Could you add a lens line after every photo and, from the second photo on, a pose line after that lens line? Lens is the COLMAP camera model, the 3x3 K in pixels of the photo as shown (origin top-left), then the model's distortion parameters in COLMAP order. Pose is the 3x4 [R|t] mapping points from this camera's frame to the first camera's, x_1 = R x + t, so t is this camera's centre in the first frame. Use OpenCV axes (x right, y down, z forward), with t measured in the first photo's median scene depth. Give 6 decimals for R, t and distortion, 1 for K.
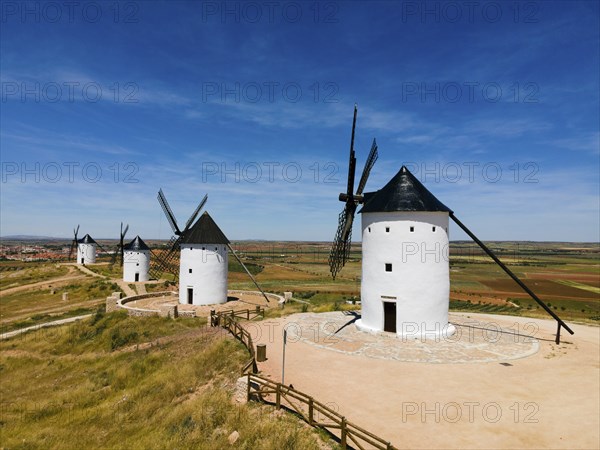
lens RADIAL K [[437.5, 0, 297.9], [0, 437.5, 235.3], [0, 0, 1]] dist [0.040362, 0.013346]
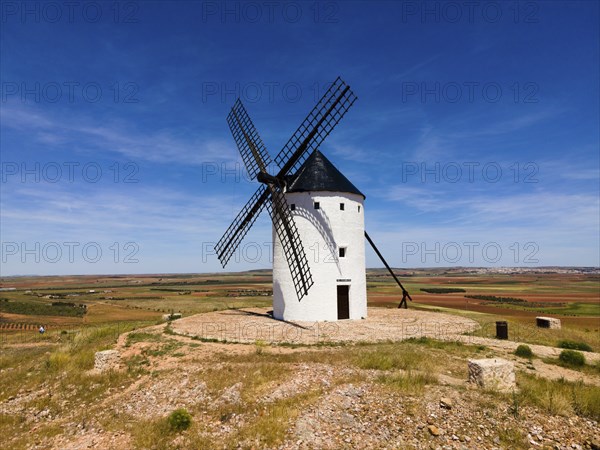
lens RADIAL K [[437.5, 0, 298.6], [0, 437.5, 227.8], [0, 0, 1]] dist [0.040362, 0.013346]
pose [[0.896541, 0.019464, 0.442534, -0.125029], [0.018490, 0.996519, -0.081289, -0.005414], [-0.442575, 0.081061, 0.893060, -0.017069]]
